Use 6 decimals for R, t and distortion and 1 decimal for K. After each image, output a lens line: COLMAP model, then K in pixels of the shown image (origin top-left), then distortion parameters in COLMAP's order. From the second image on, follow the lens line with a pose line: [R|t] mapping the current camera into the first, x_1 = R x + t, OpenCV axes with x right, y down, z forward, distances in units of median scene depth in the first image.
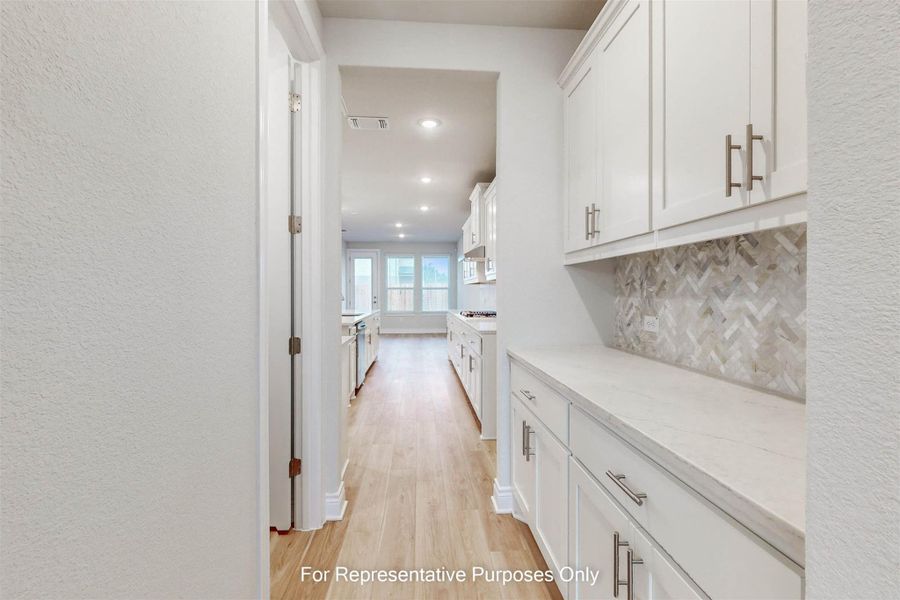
lens RADIAL K [[401.5, 0, 450.6], [0, 401.5, 295.6], [0, 0, 1]] dist [-0.000048, -0.000056]
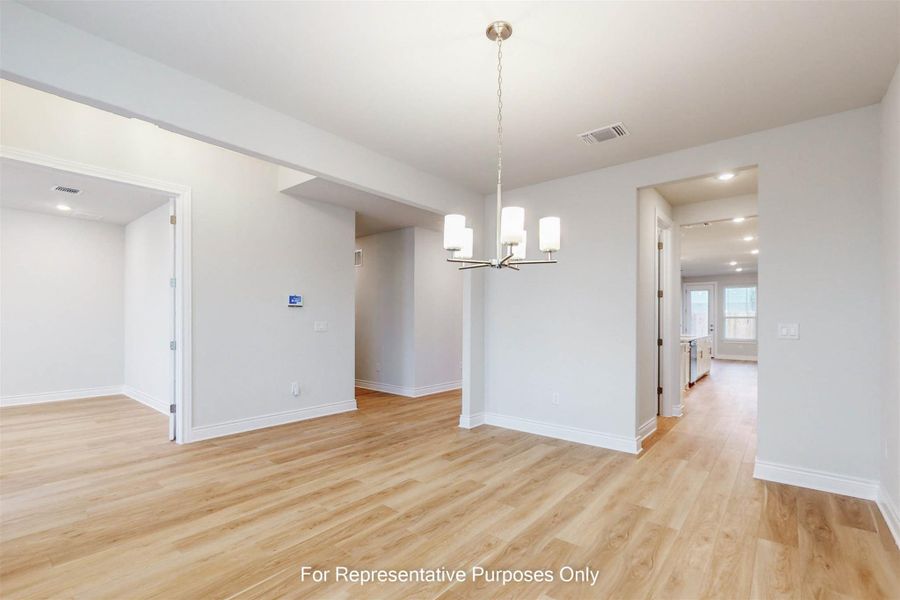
lens RADIAL K [[409.3, 0, 451.9], [0, 409.3, 321.1], [0, 0, 1]] dist [-0.000662, -0.000111]
pose [[0.719126, -0.000719, -0.694879, 0.101829], [-0.004788, 0.999971, -0.005990, 0.003118], [0.694863, 0.007635, 0.719102, -0.390876]]
